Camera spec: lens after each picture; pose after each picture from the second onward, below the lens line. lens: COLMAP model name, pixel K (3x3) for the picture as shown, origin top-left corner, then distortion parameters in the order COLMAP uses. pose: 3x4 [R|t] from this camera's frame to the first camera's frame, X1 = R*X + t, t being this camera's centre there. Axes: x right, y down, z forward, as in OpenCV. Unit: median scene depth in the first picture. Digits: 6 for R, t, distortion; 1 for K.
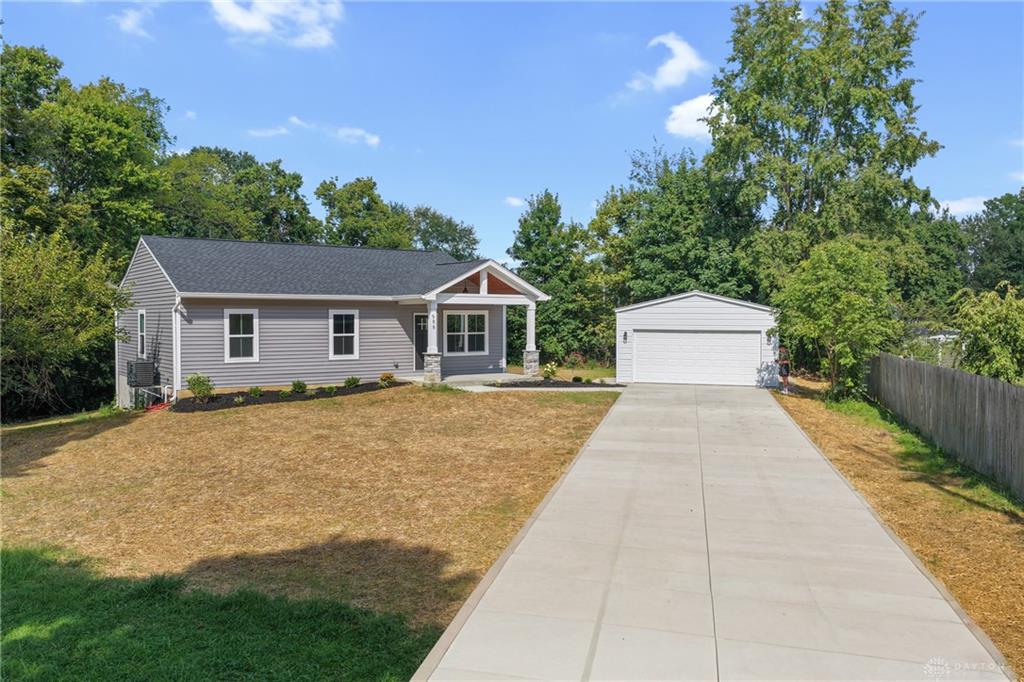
lens RADIAL K [[853.6, 0, 511.0], [0, 853.6, 336.6], [0, 0, 1]] dist [-0.005803, 0.013694]
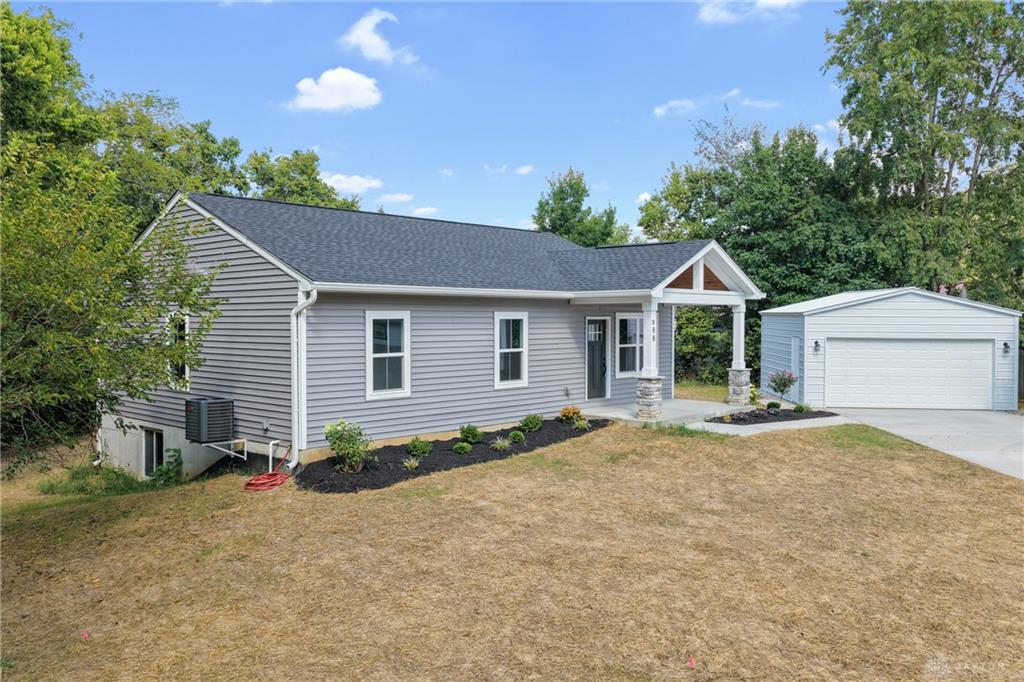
lens RADIAL K [[850.7, 0, 515.4], [0, 850.7, 339.1], [0, 0, 1]] dist [-0.006654, 0.007034]
pose [[0.978957, -0.005177, 0.204000, -0.297219], [0.004603, 0.999984, 0.003288, -0.011539], [-0.204014, -0.002279, 0.978965, 0.326491]]
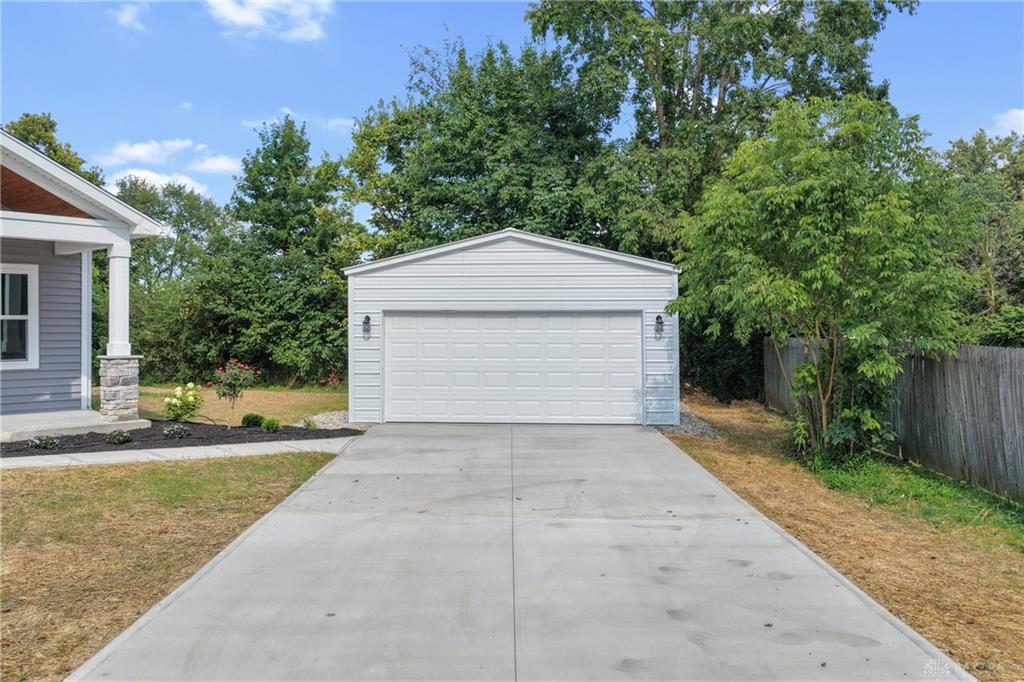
lens RADIAL K [[853.6, 0, 511.0], [0, 853.6, 336.6], [0, 0, 1]] dist [-0.005803, 0.013694]
pose [[0.978337, -0.007522, 0.206884, 0.119517], [0.011074, 0.999810, -0.016019, 0.015126], [-0.206724, 0.017963, 0.978234, 0.540856]]
